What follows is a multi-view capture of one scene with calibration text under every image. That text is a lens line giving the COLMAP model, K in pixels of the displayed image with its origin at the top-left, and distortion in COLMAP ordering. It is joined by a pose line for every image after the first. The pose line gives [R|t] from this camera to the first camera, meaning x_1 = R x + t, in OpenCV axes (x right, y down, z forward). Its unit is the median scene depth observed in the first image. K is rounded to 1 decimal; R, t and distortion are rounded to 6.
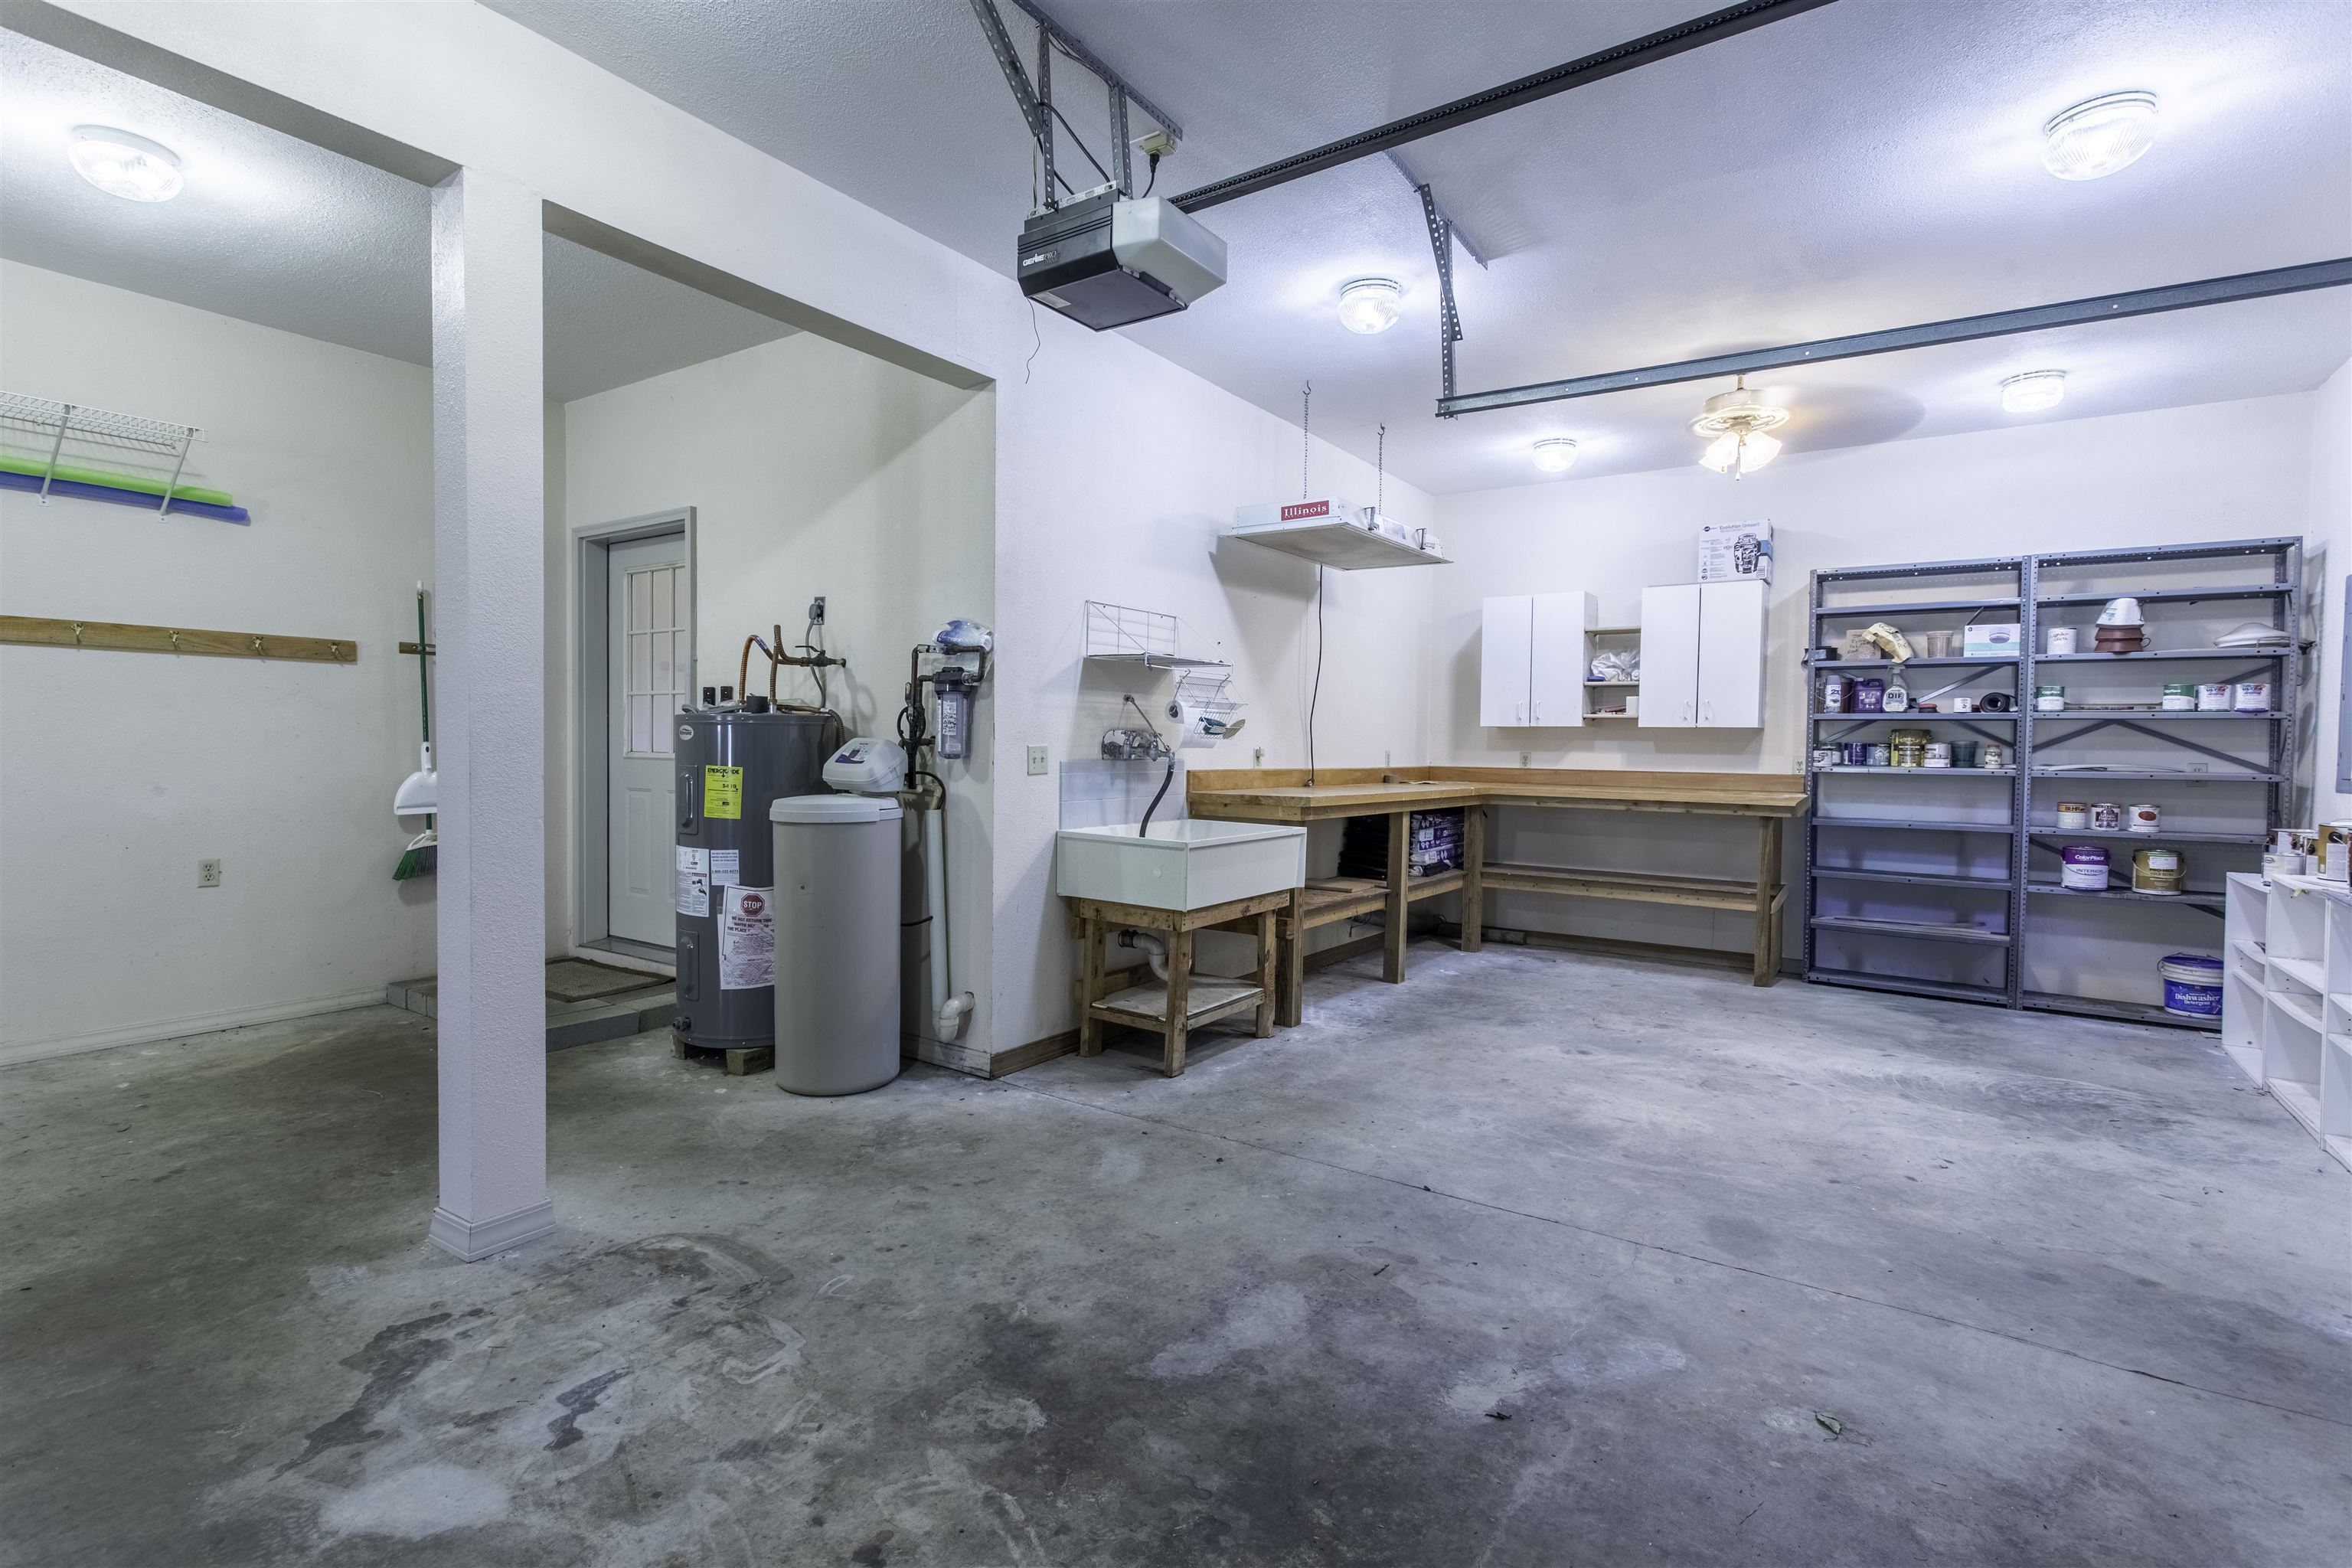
lens RADIAL K [[1105.4, 0, 1163.5], [0, 1105.4, 778.8], [0, 0, 1]] dist [0.001547, 0.000372]
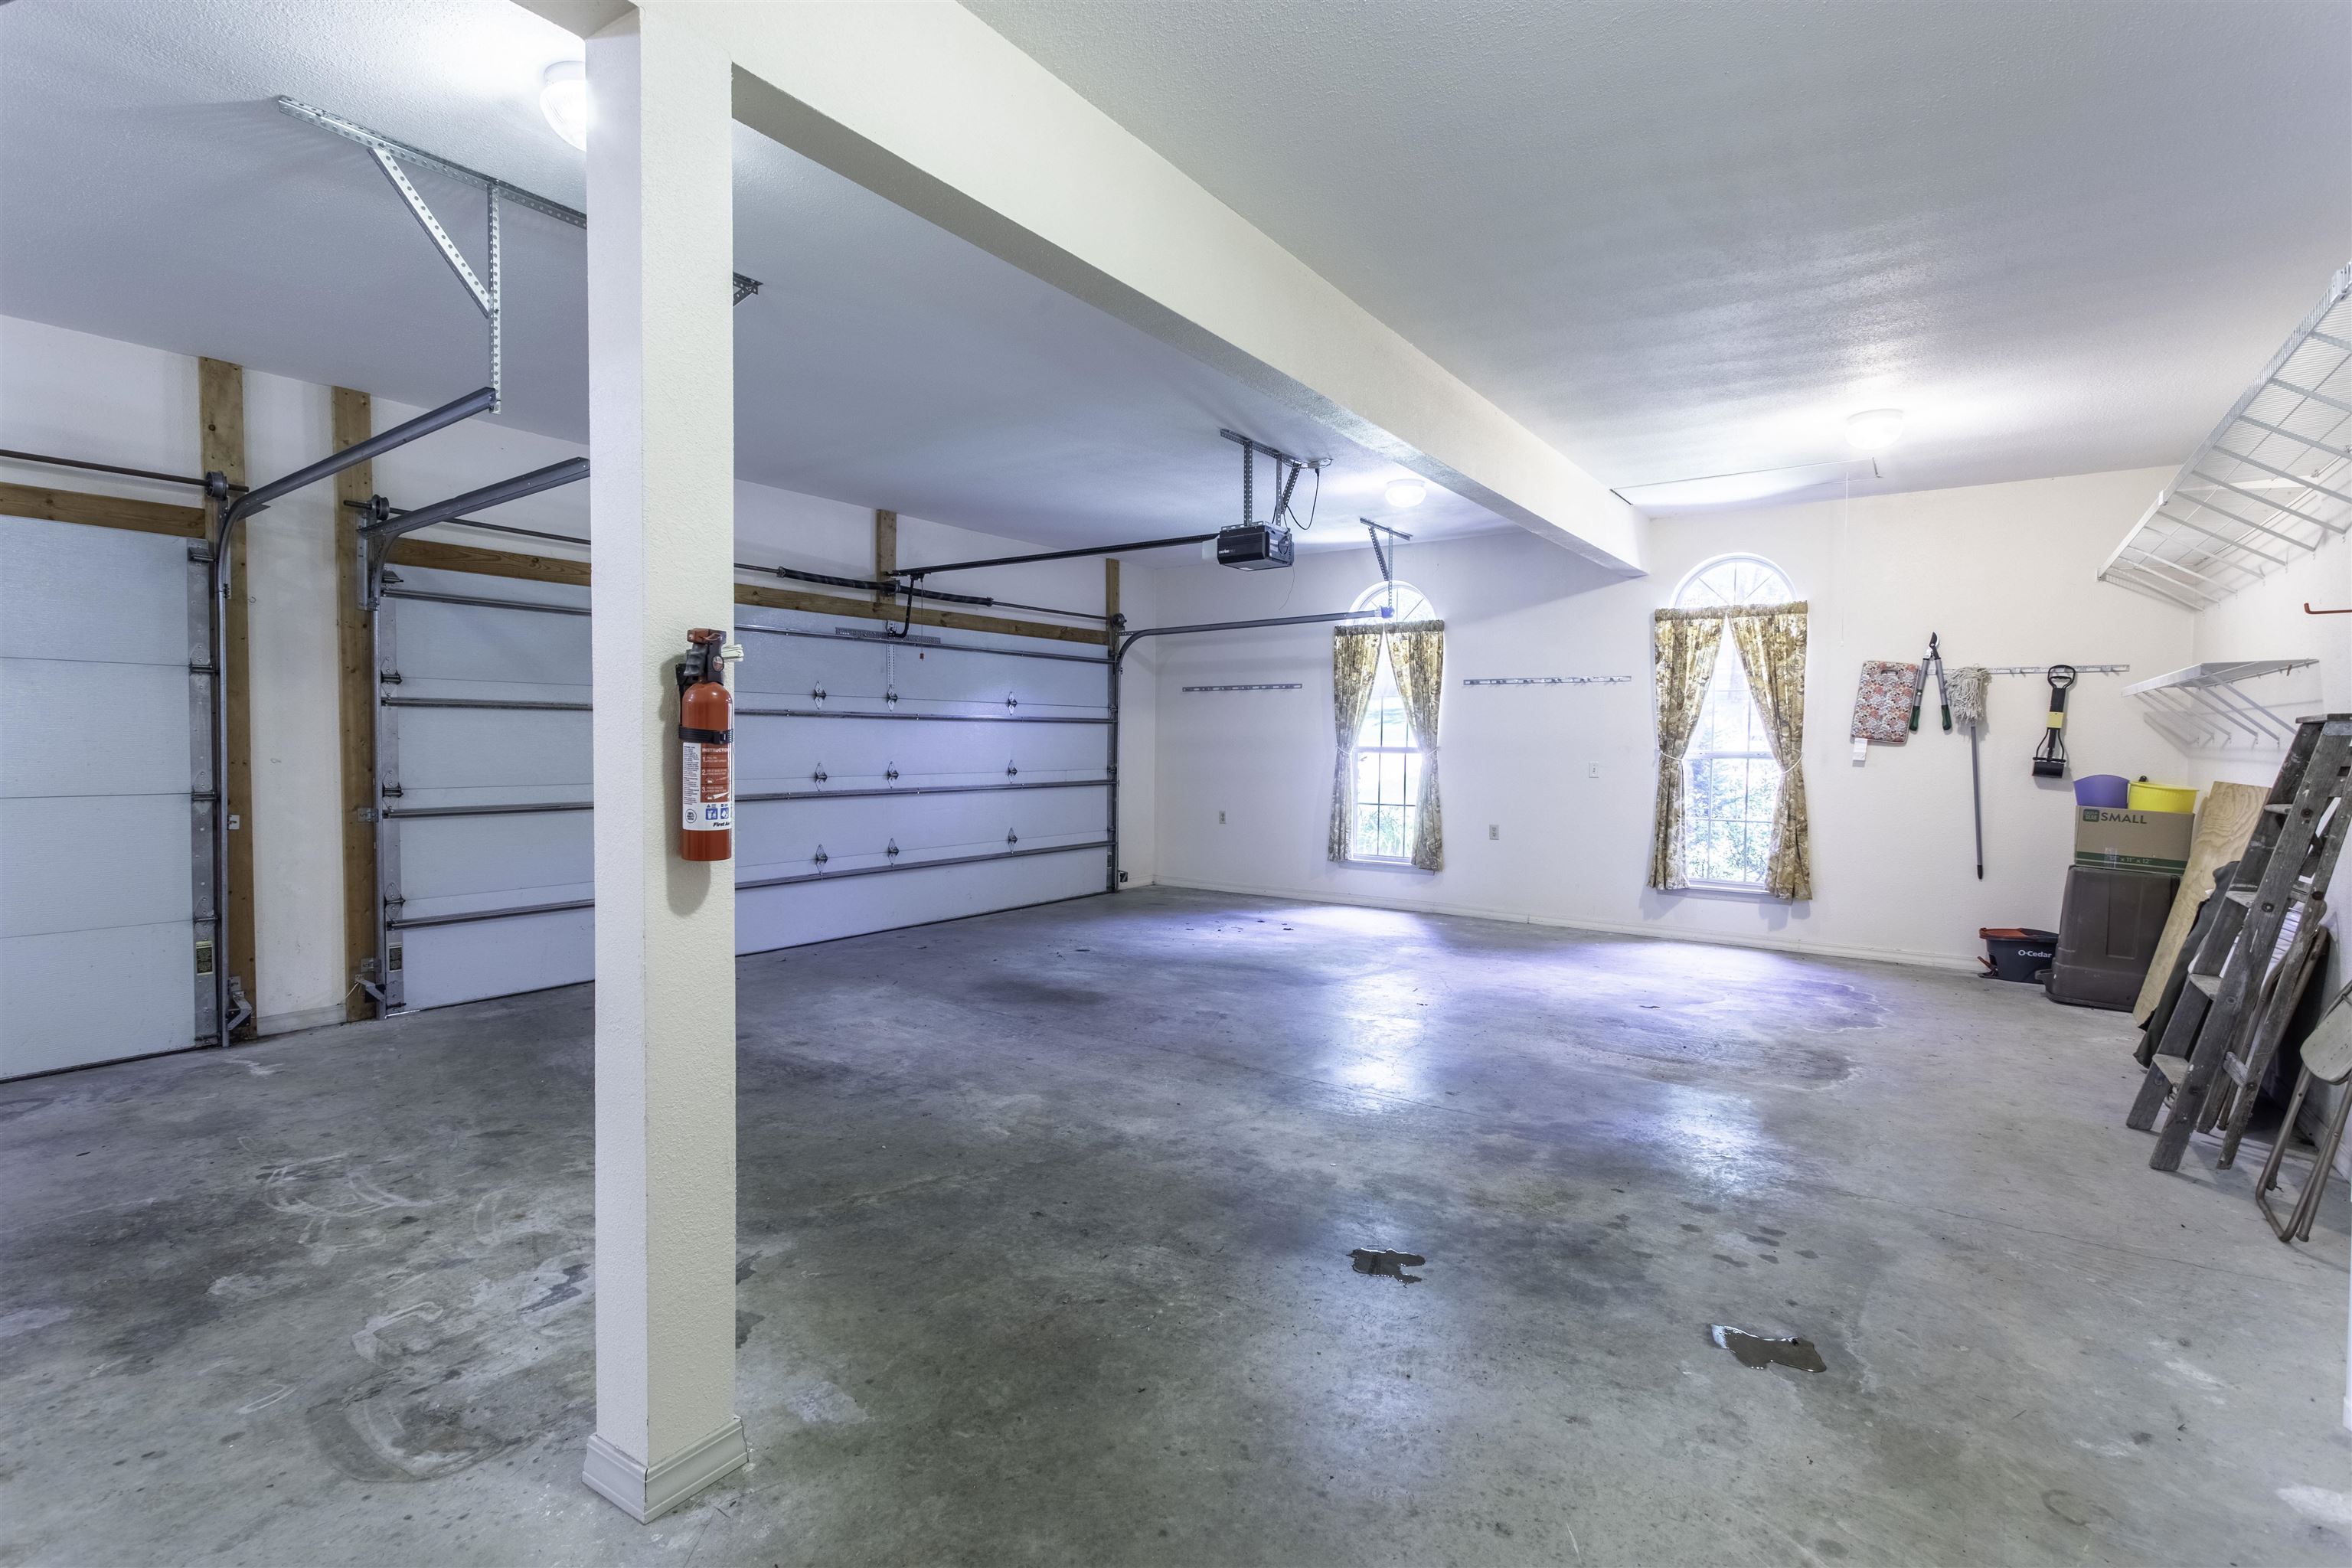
lens RADIAL K [[1105.4, 0, 1163.5], [0, 1105.4, 778.8], [0, 0, 1]] dist [0.001547, 0.000372]
pose [[-0.999483, -0.028427, 0.014991, -1.144540], [-0.027379, 0.997446, 0.065969, -0.129274], [-0.016828, 0.065524, -0.997709, 2.082332]]
